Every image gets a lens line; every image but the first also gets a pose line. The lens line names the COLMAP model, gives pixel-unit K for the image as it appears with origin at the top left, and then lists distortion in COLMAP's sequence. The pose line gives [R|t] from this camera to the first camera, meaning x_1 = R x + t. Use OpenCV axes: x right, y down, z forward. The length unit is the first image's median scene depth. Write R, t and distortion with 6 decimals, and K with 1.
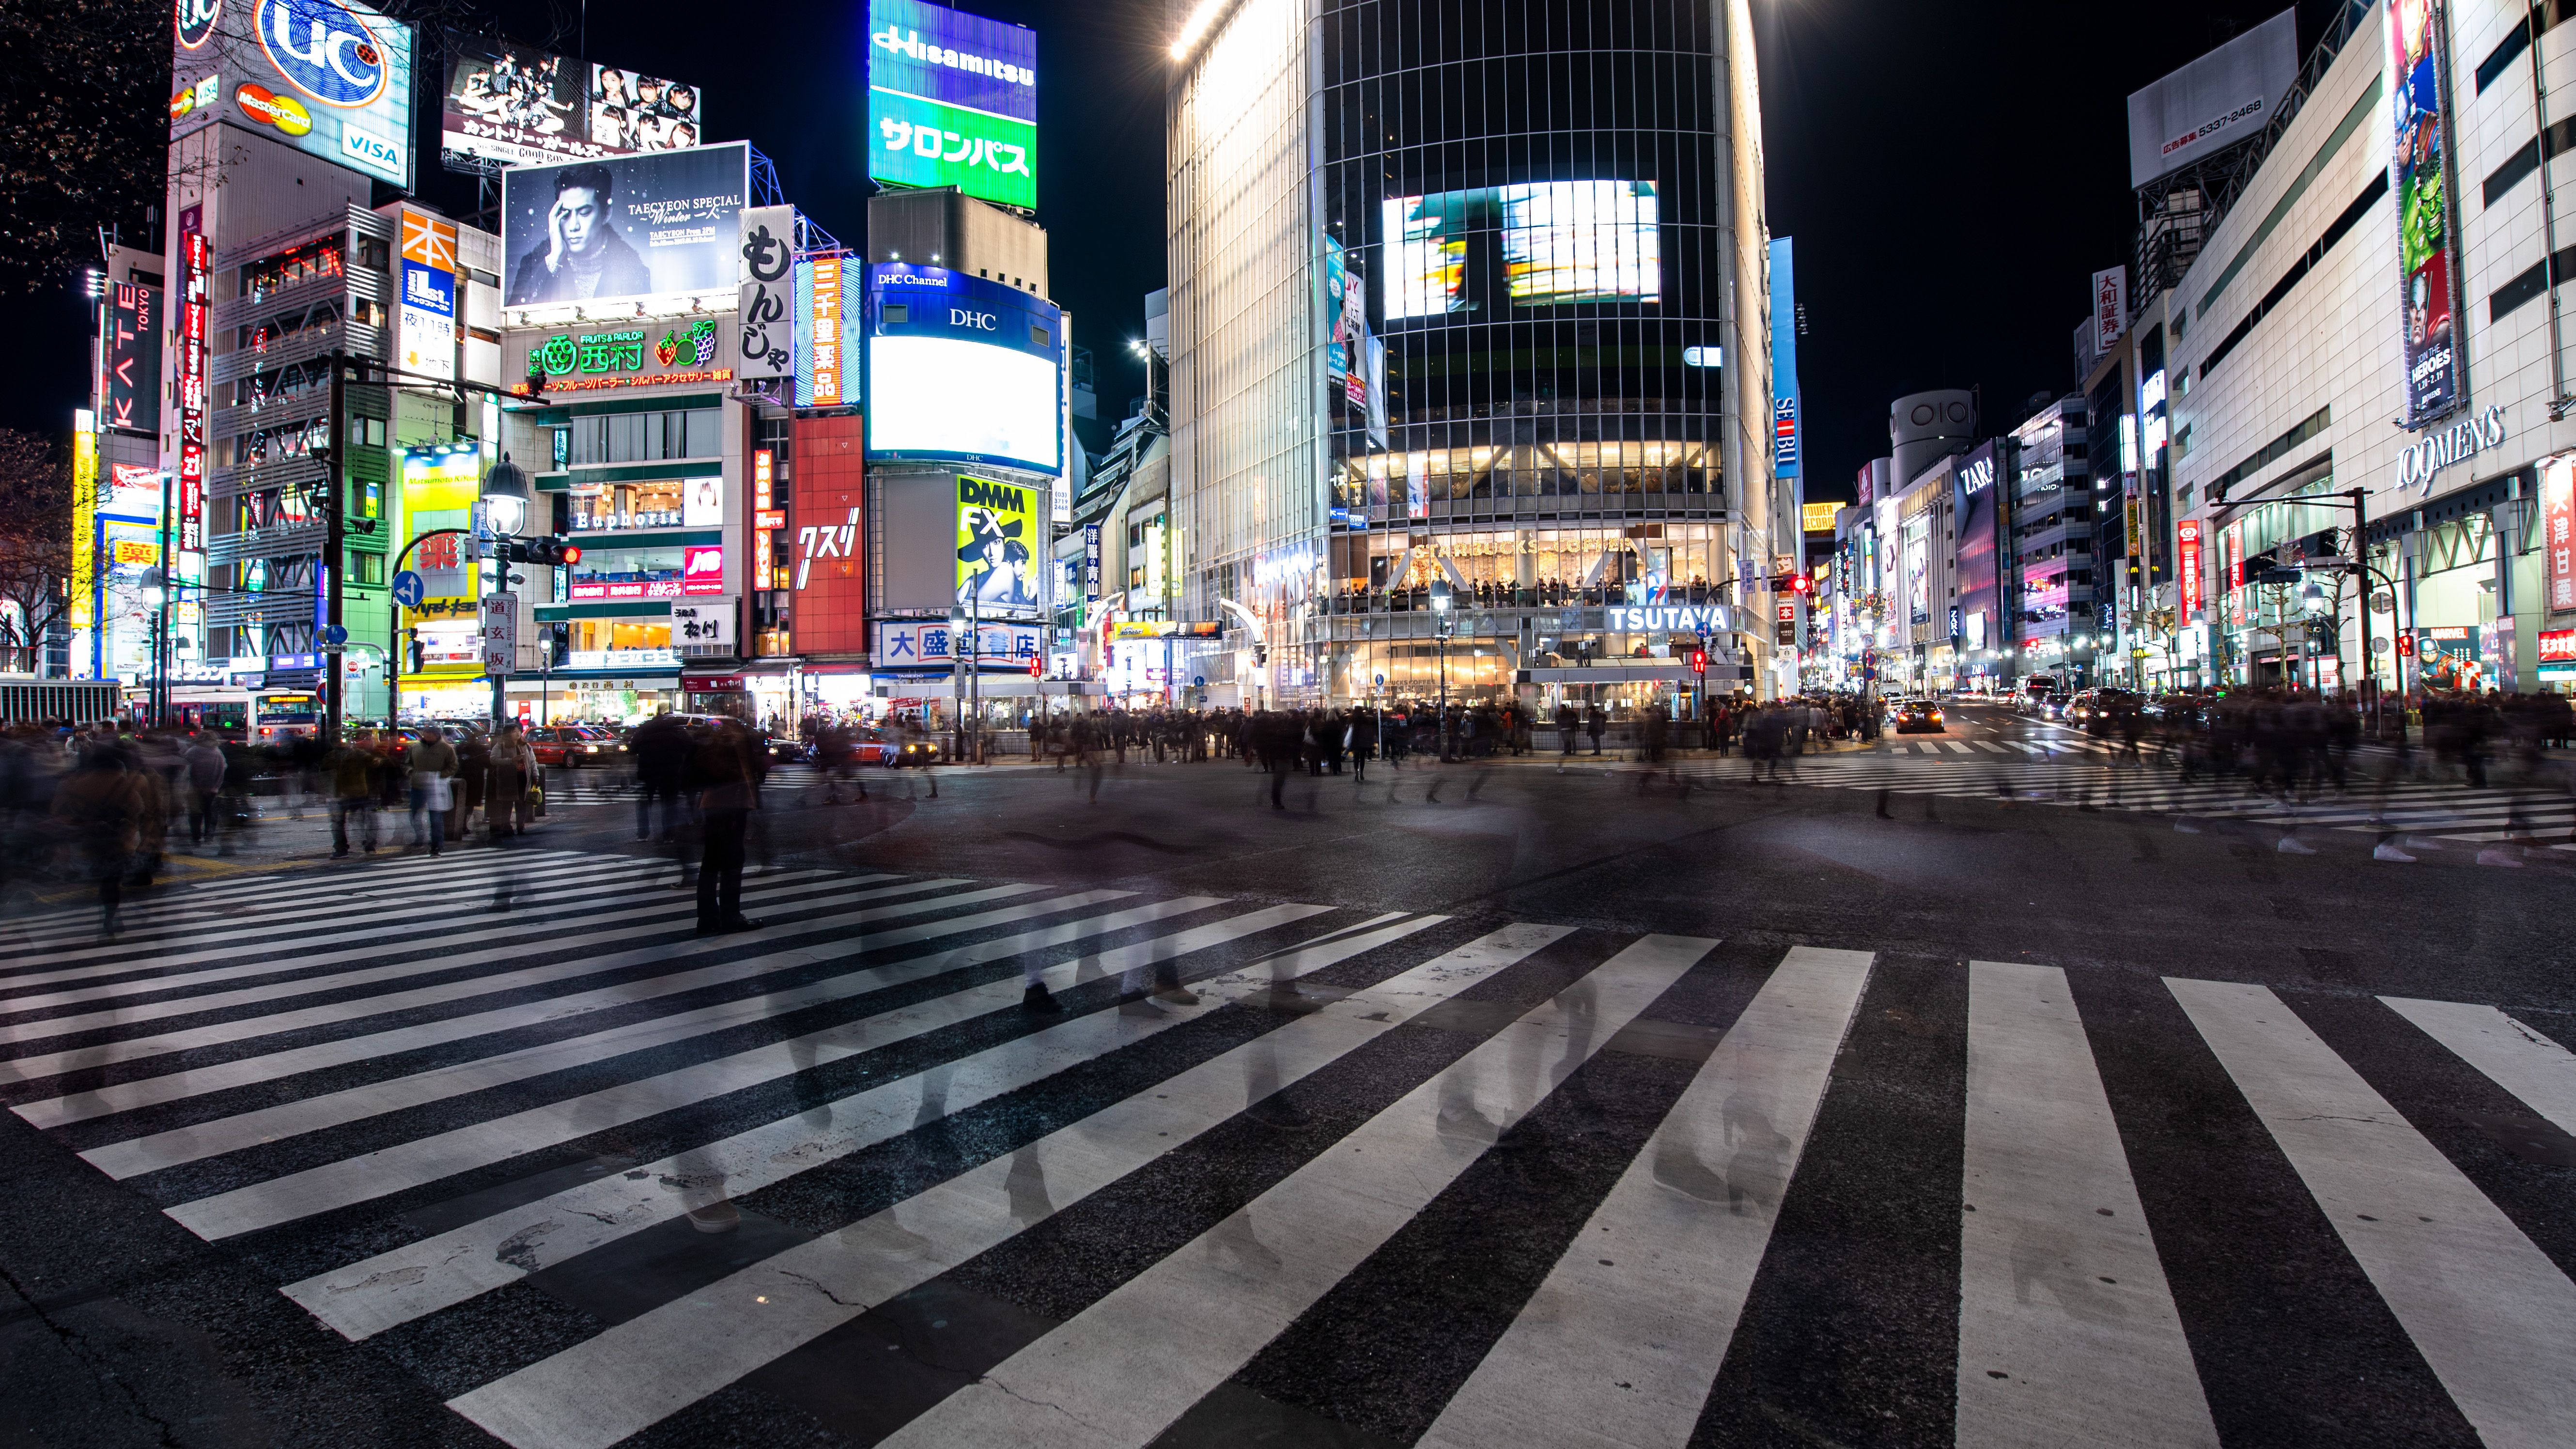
lens RADIAL K [[1148.8, 0, 1288.0], [0, 1148.8, 724.5], [0, 0, 1]] dist [-0.014662, -0.003617]
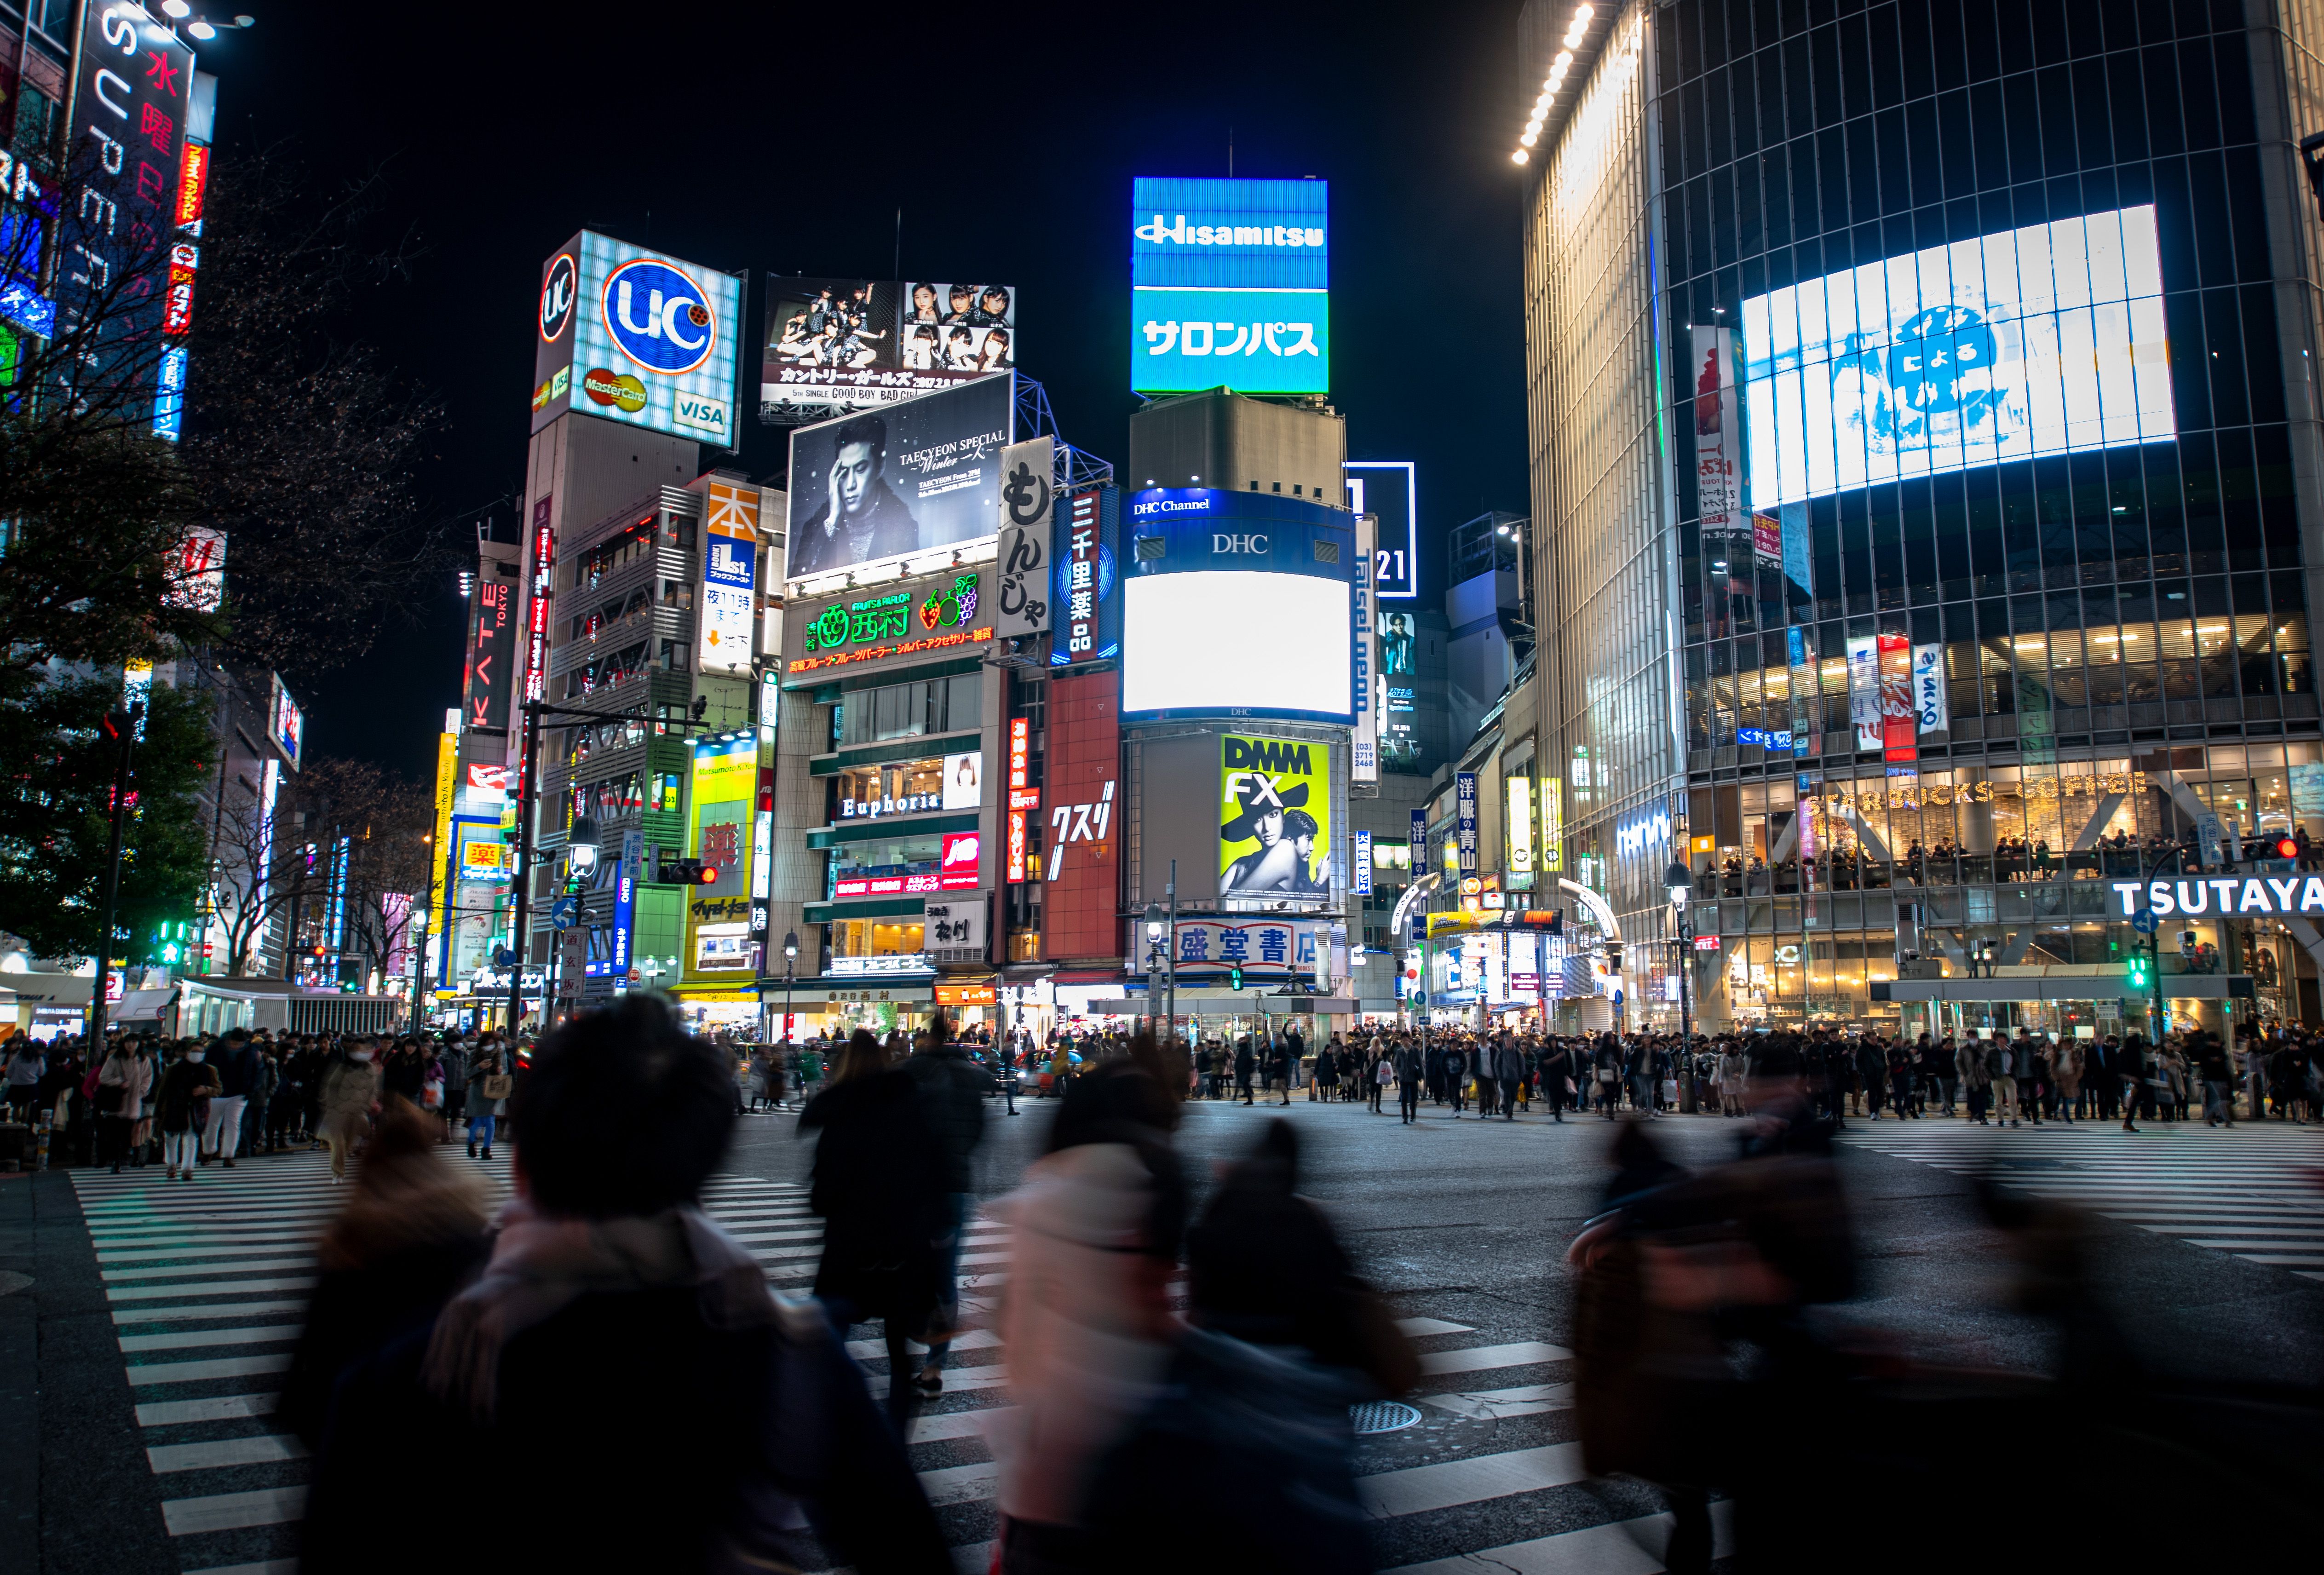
lens RADIAL K [[1841.5, 0, 1162.0], [0, 1841.5, 787.5], [0, 0, 1]] dist [0.010902, 0.000863]
pose [[0.886307, -0.049175, -0.460480, 0.253775], [-0.016398, 0.990390, -0.137327, -0.003166], [0.462808, 0.129265, 0.876983, -0.138064]]
